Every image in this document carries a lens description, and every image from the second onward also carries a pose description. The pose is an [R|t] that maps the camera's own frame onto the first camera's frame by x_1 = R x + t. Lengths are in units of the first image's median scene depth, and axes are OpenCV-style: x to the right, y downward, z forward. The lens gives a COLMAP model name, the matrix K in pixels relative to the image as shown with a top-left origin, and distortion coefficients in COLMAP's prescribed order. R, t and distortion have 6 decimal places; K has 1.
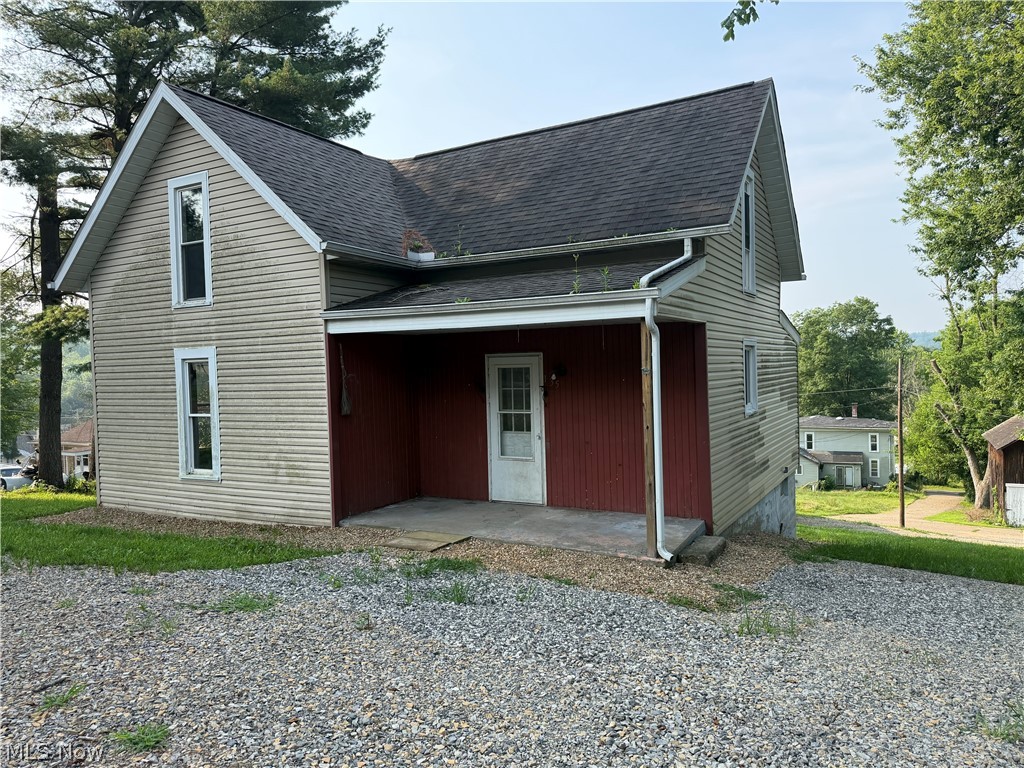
lens RADIAL K [[720.4, 0, 512.0], [0, 720.4, 384.0], [0, 0, 1]] dist [0.003047, -0.009741]
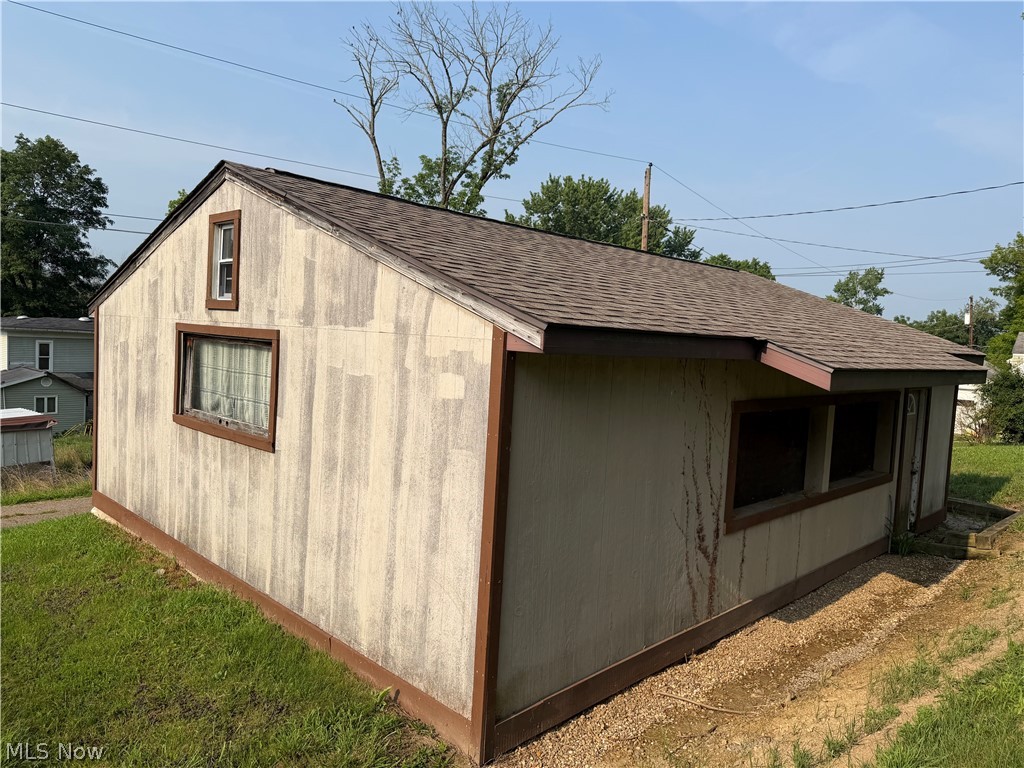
lens RADIAL K [[720.4, 0, 512.0], [0, 720.4, 384.0], [0, 0, 1]] dist [0.003047, -0.009741]
pose [[0.260578, -0.023758, 0.965160, -0.050905], [-0.040704, 0.998538, 0.035569, 0.085775], [-0.964594, -0.048554, 0.259230, 0.641575]]
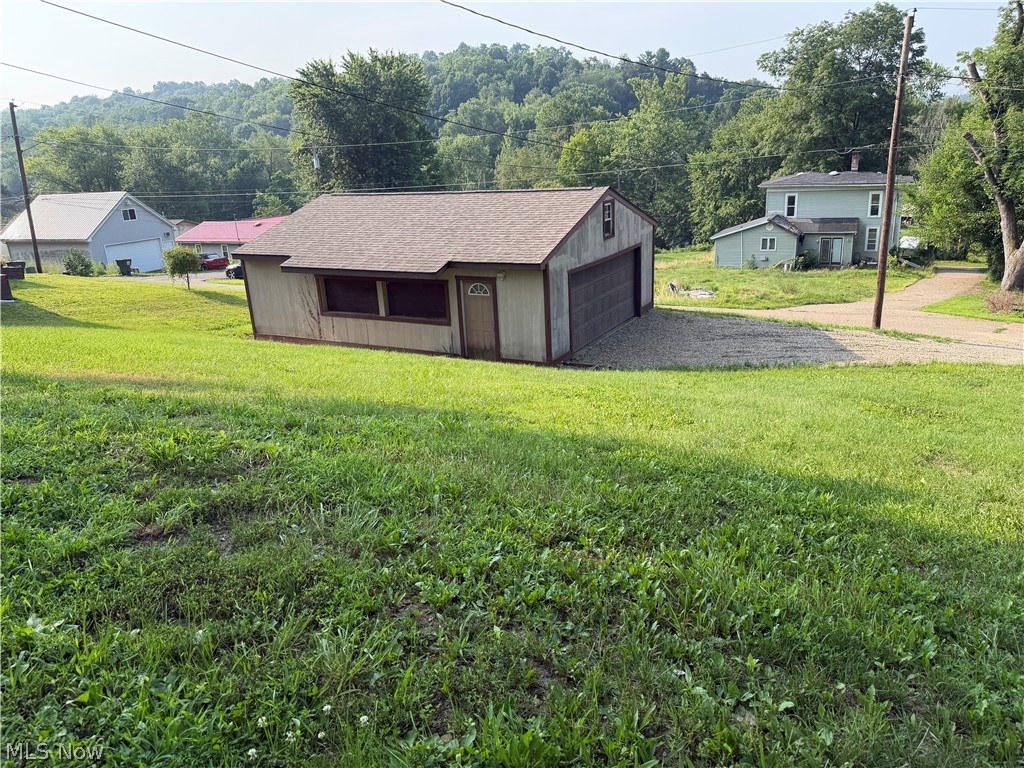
lens RADIAL K [[720.4, 0, 512.0], [0, 720.4, 384.0], [0, 0, 1]] dist [0.003047, -0.009741]
pose [[0.999490, -0.023219, -0.021923, 0.169953], [0.028541, 0.957459, 0.287155, 0.042539], [0.014323, -0.287634, 0.957633, 0.277355]]
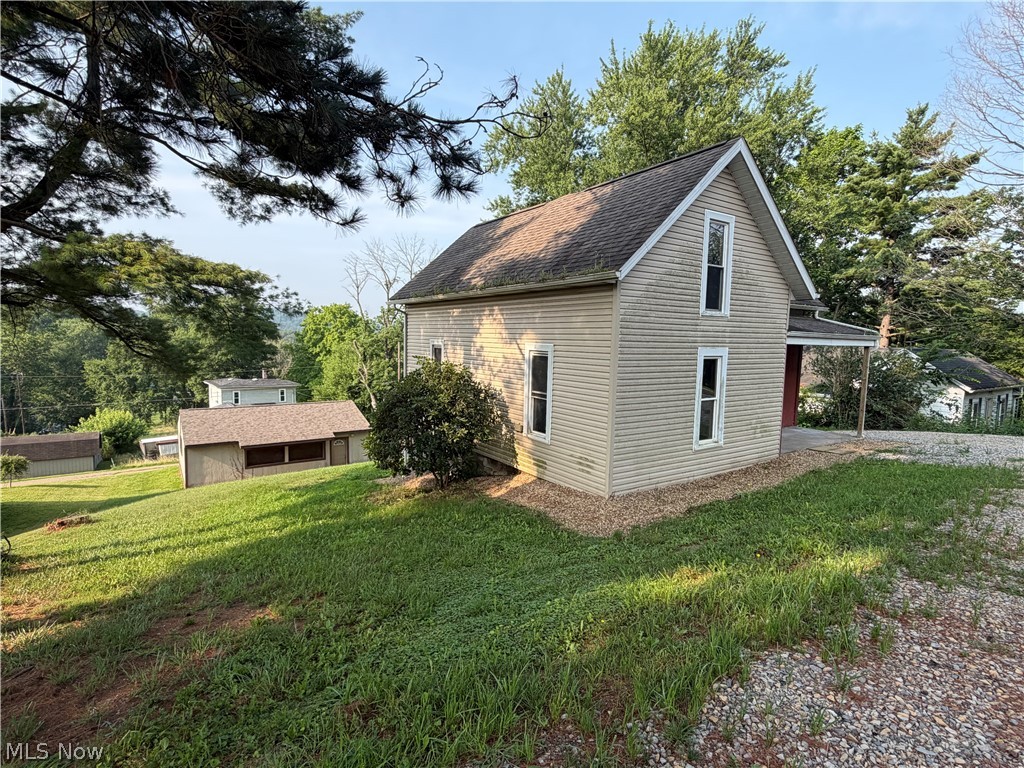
lens RADIAL K [[514.1, 0, 512.0], [0, 514.1, 384.0], [0, 0, 1]] dist [-0.001178, -0.000130]
pose [[0.449972, -0.046430, 0.891835, -0.258278], [-0.010151, 0.998317, 0.057095, -0.006227], [-0.892985, -0.034744, 0.448743, 0.162964]]
